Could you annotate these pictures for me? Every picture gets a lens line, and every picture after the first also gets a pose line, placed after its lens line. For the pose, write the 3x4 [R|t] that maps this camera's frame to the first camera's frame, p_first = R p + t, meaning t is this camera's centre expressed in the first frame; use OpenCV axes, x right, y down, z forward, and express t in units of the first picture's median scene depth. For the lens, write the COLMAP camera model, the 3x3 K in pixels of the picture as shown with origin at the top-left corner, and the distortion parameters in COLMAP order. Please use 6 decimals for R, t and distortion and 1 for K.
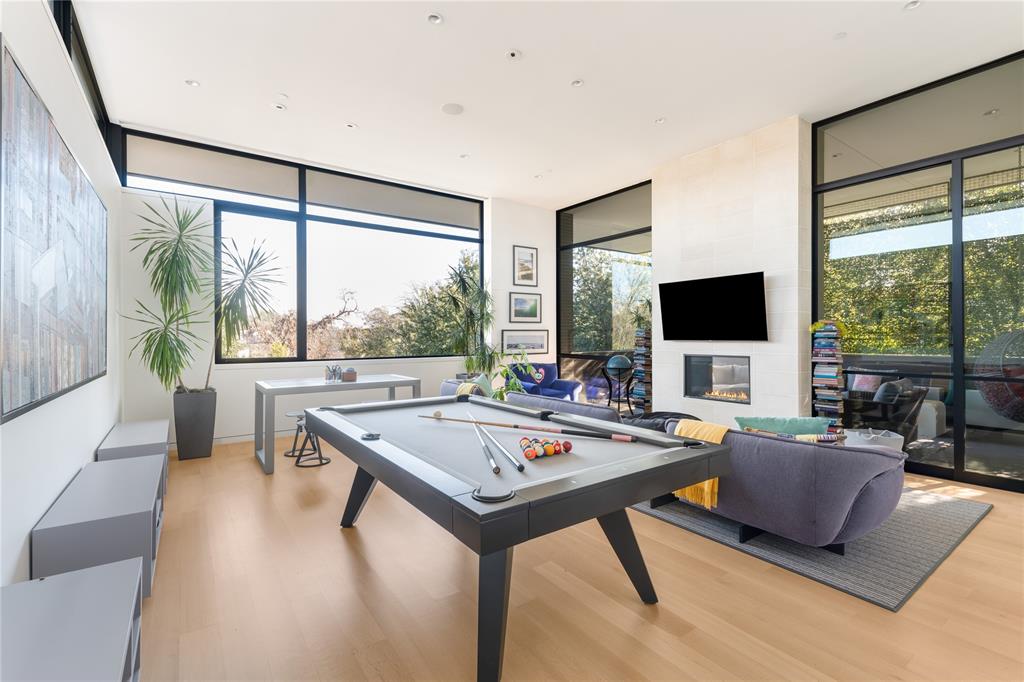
lens RADIAL K [[463.2, 0, 518.4], [0, 463.2, 336.5], [0, 0, 1]] dist [0.004984, -0.000213]
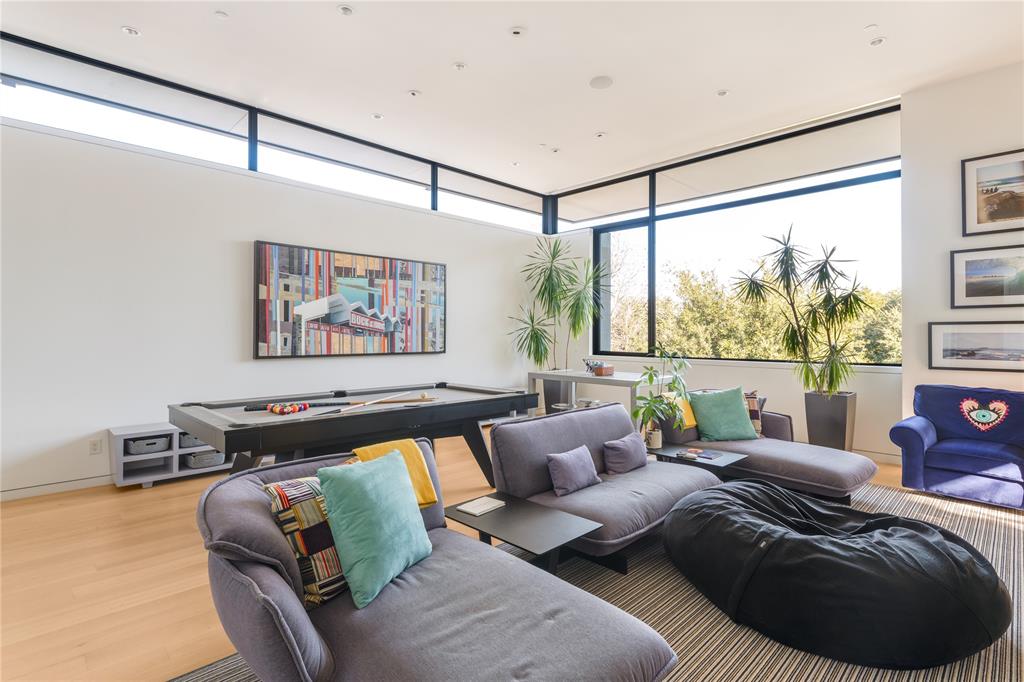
lens RADIAL K [[491.9, 0, 514.4], [0, 491.9, 338.6], [0, 0, 1]] dist [0.012402, 0.000137]
pose [[0.145298, 0.011900, -0.989316, 0.507519], [-0.003075, 0.999928, 0.011576, -0.000643], [0.989383, 0.001361, 0.145324, 0.449532]]
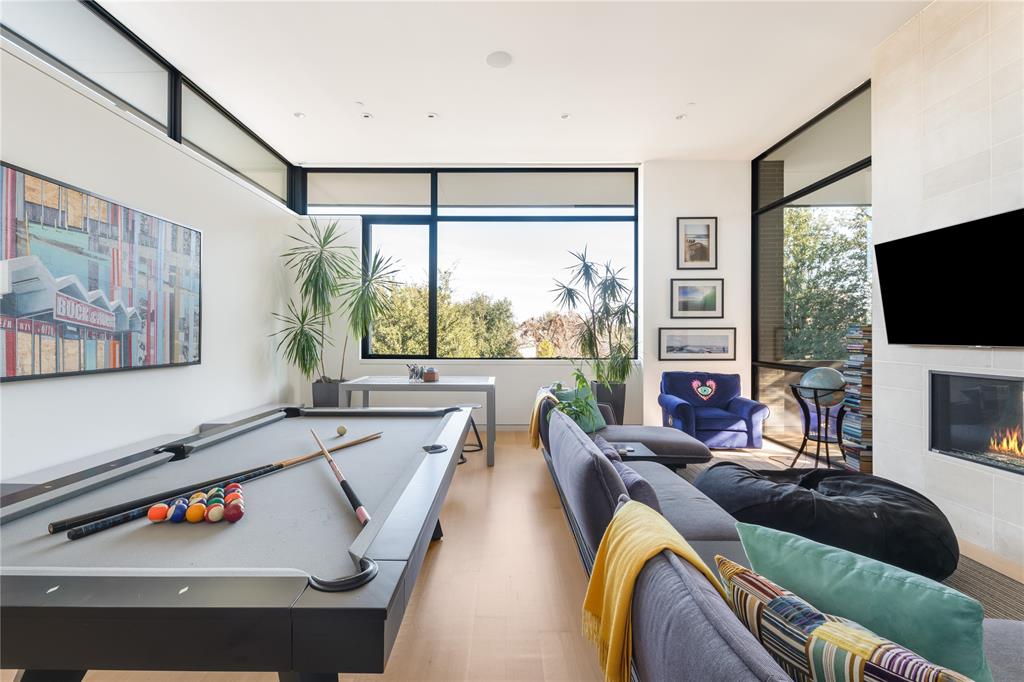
lens RADIAL K [[463.2, 0, 512.0], [0, 463.2, 334.7], [0, 0, 1]] dist [0.004984, -0.000213]
pose [[0.798551, 0.003223, -0.601919, 0.251180], [-0.005443, 0.999983, -0.001868, 0.000025], [0.601903, 0.004768, 0.798555, 0.239252]]
